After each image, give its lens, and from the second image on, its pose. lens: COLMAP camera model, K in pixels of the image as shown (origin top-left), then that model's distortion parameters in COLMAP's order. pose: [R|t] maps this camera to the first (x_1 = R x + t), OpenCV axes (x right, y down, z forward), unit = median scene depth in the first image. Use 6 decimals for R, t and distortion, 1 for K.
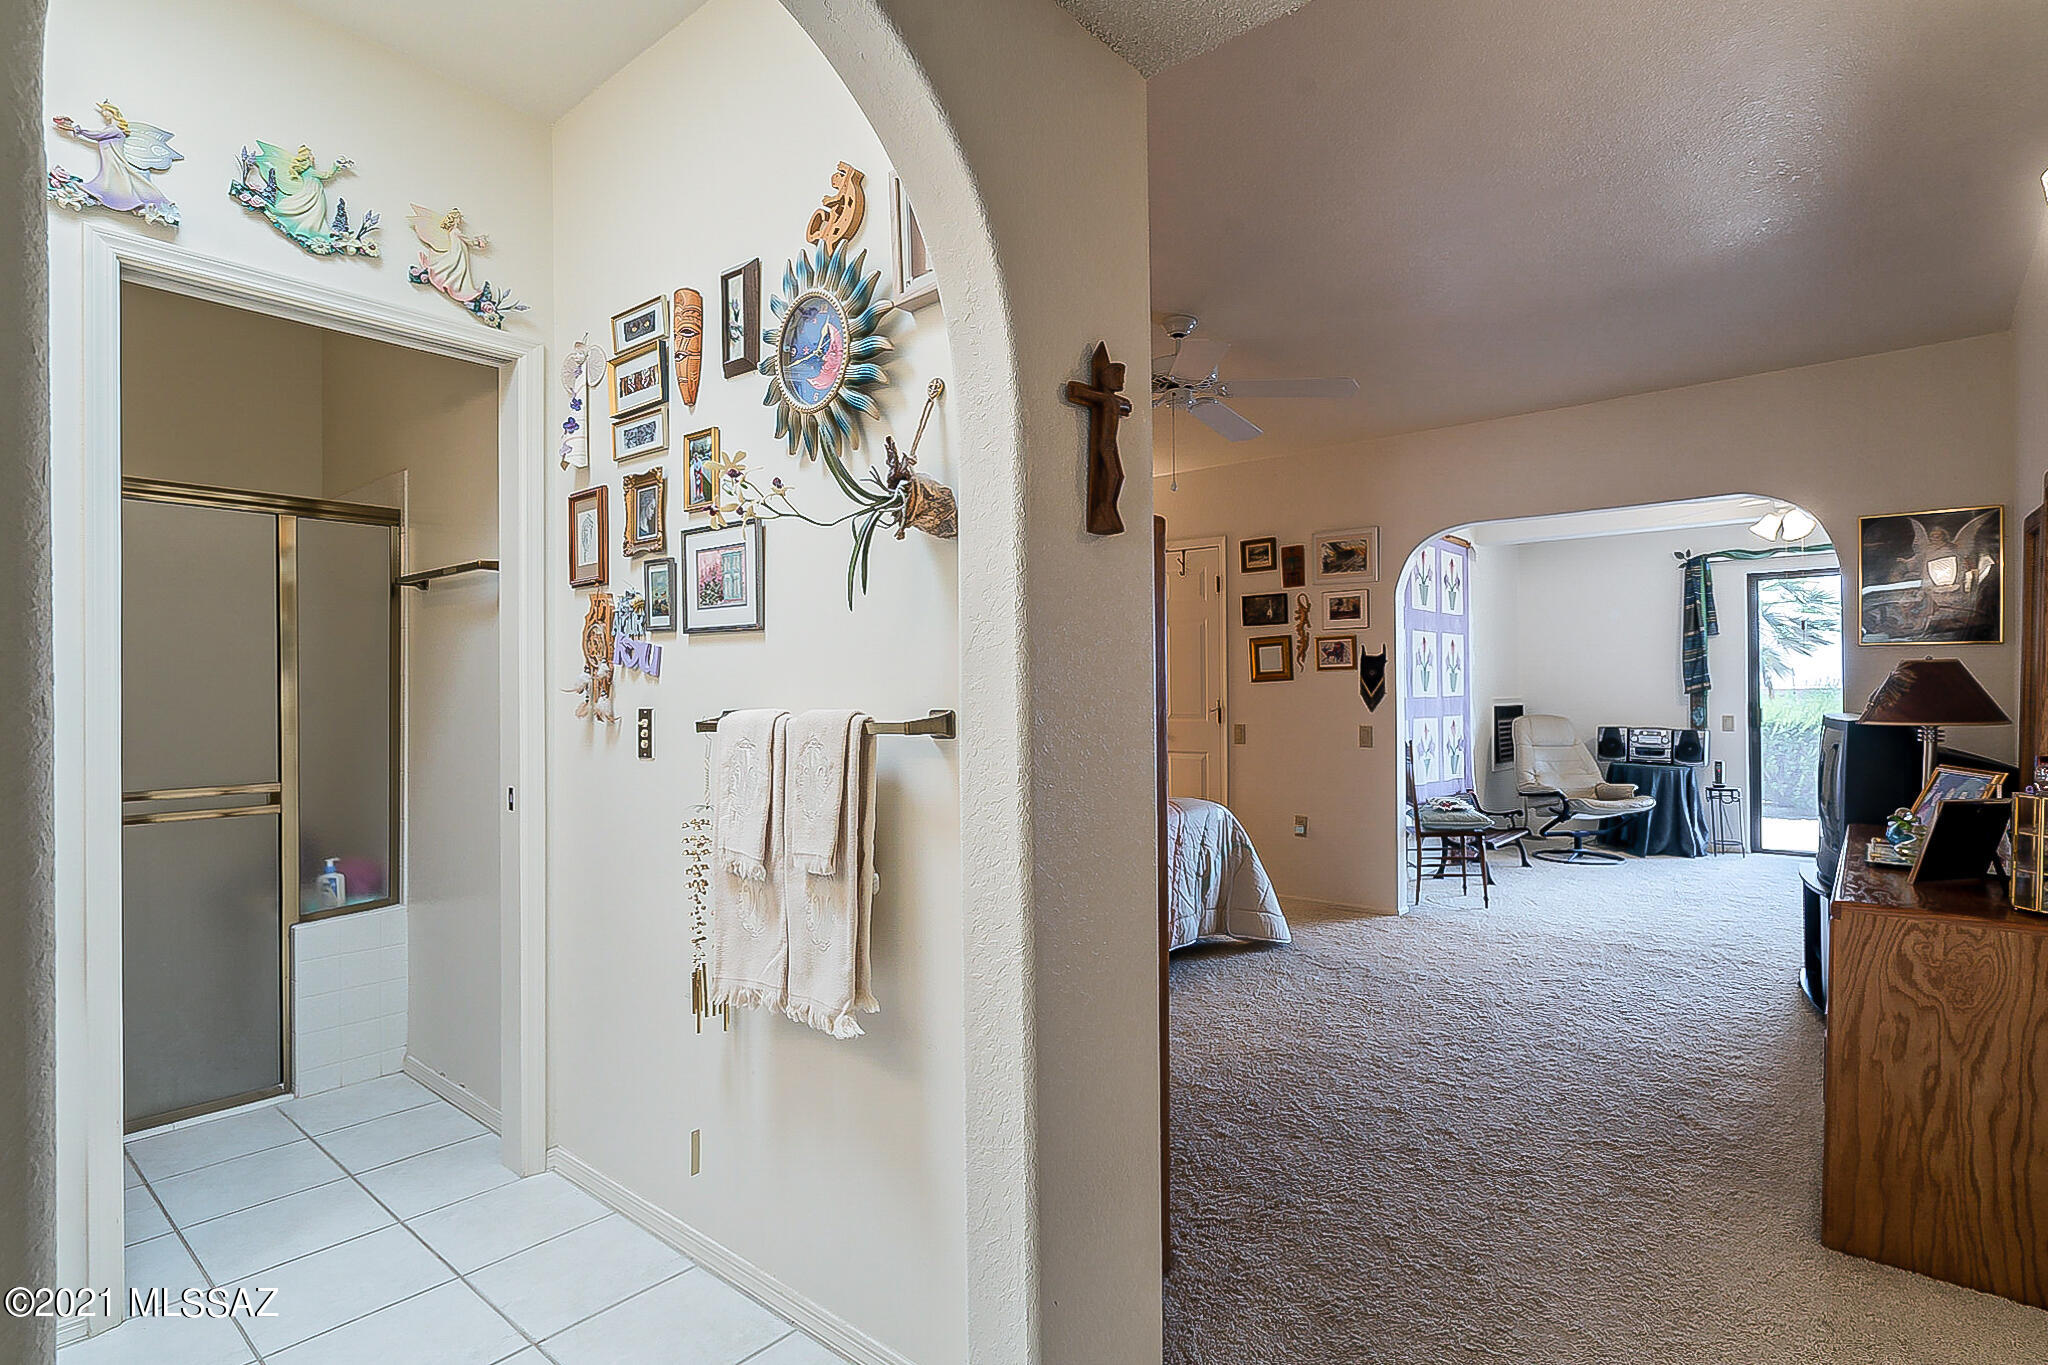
lens RADIAL K [[994.9, 0, 1030.7], [0, 994.9, 672.5], [0, 0, 1]] dist [0.001740, -0.000436]
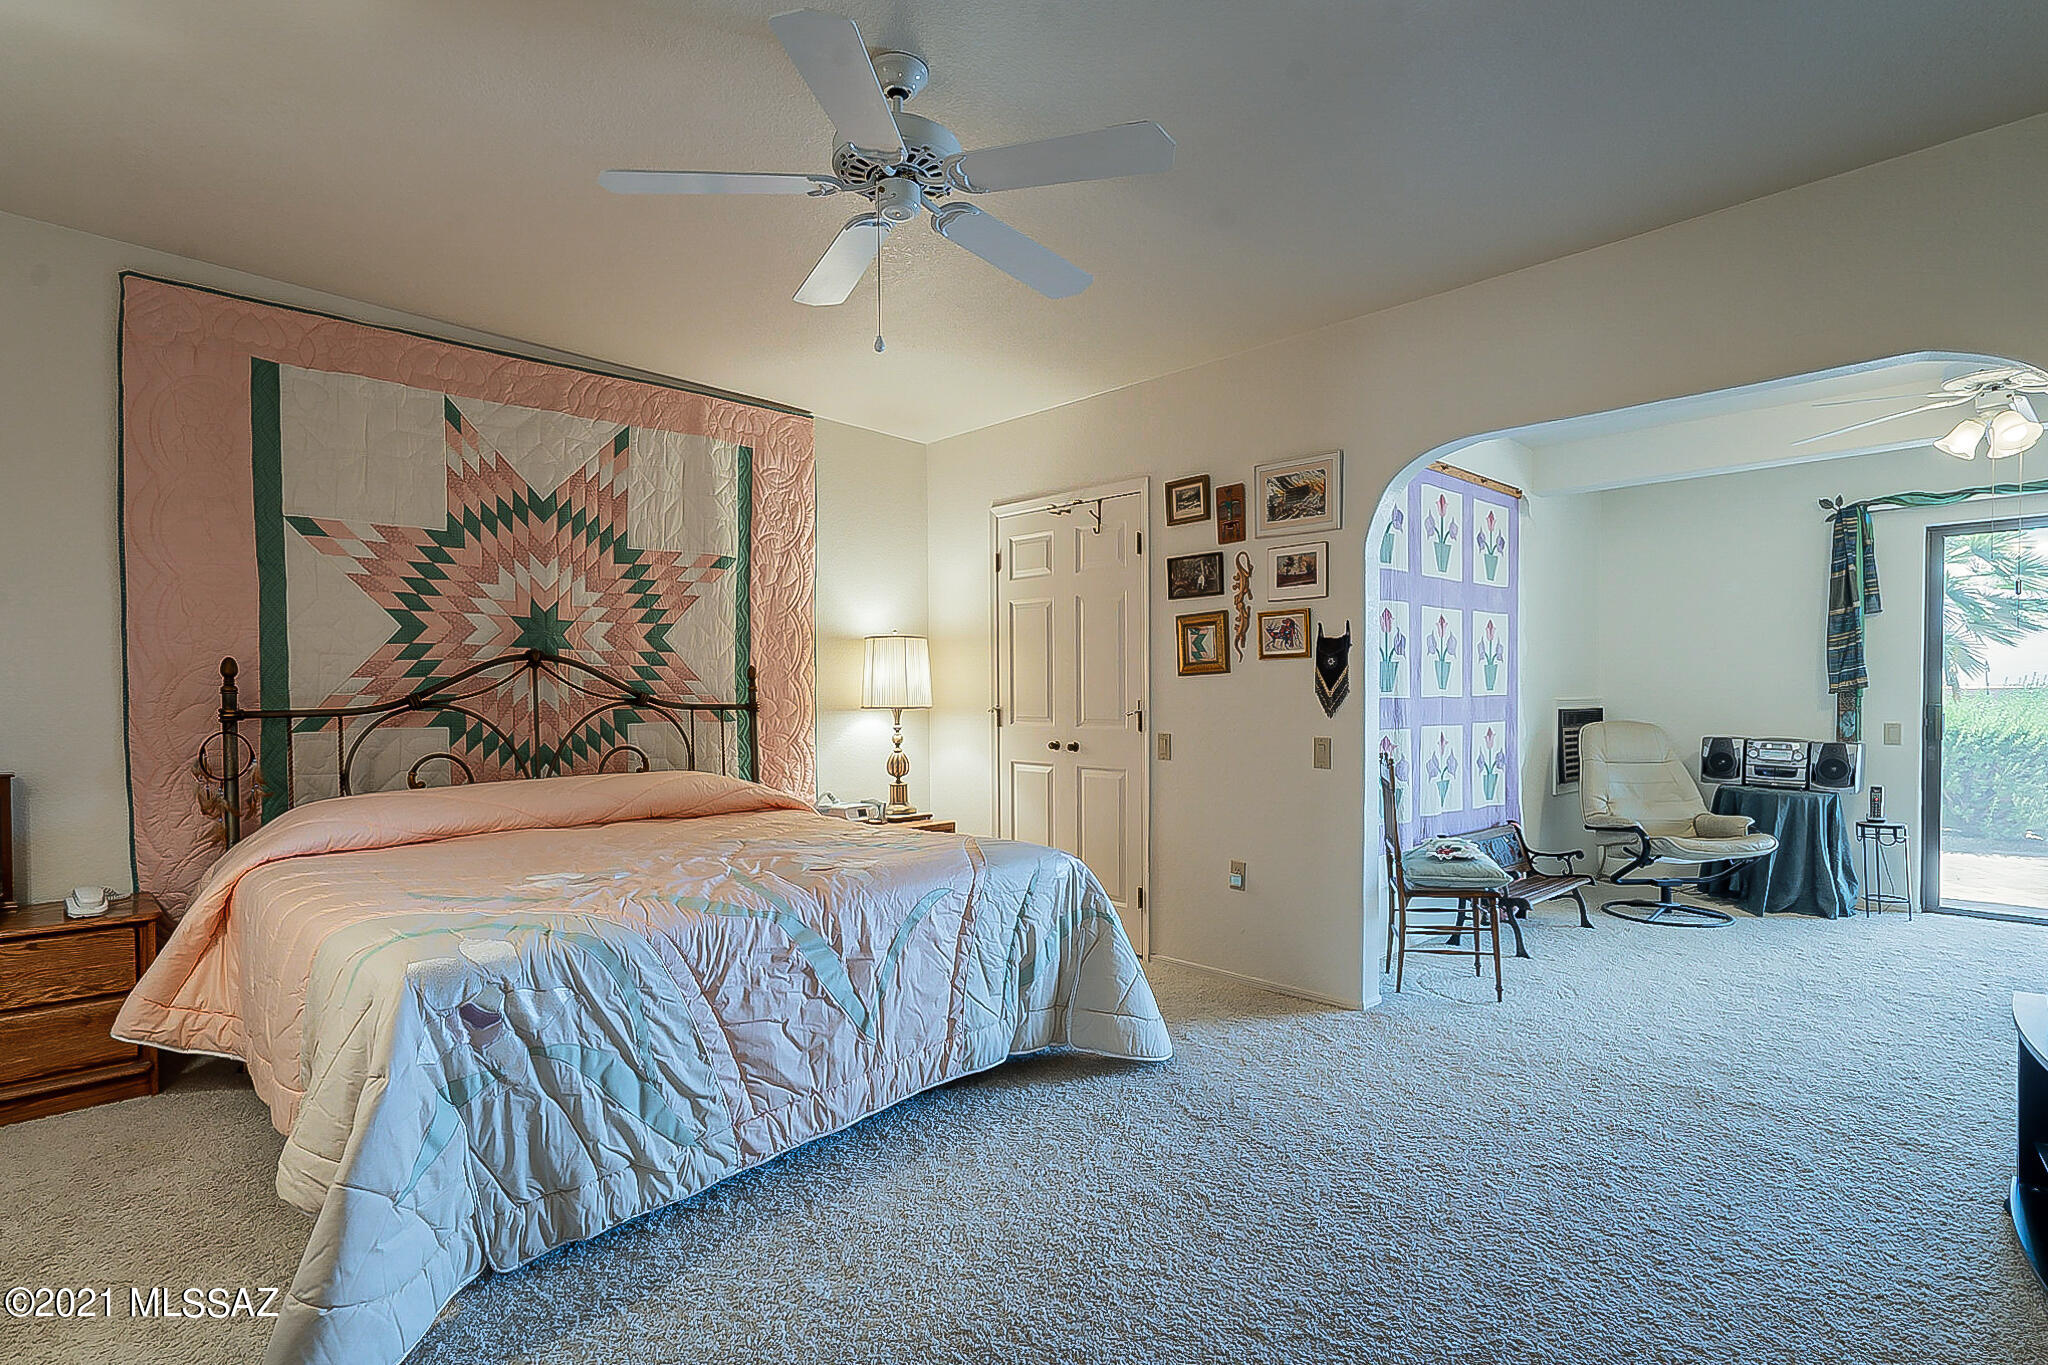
lens RADIAL K [[994.9, 0, 1019.1], [0, 994.9, 704.0], [0, 0, 1]] dist [0.001740, -0.000436]
pose [[0.993532, 0.003486, -0.113502, 0.183853], [0.000215, 0.999469, 0.032576, 0.006268], [0.113556, -0.032390, 0.993004, 0.253572]]
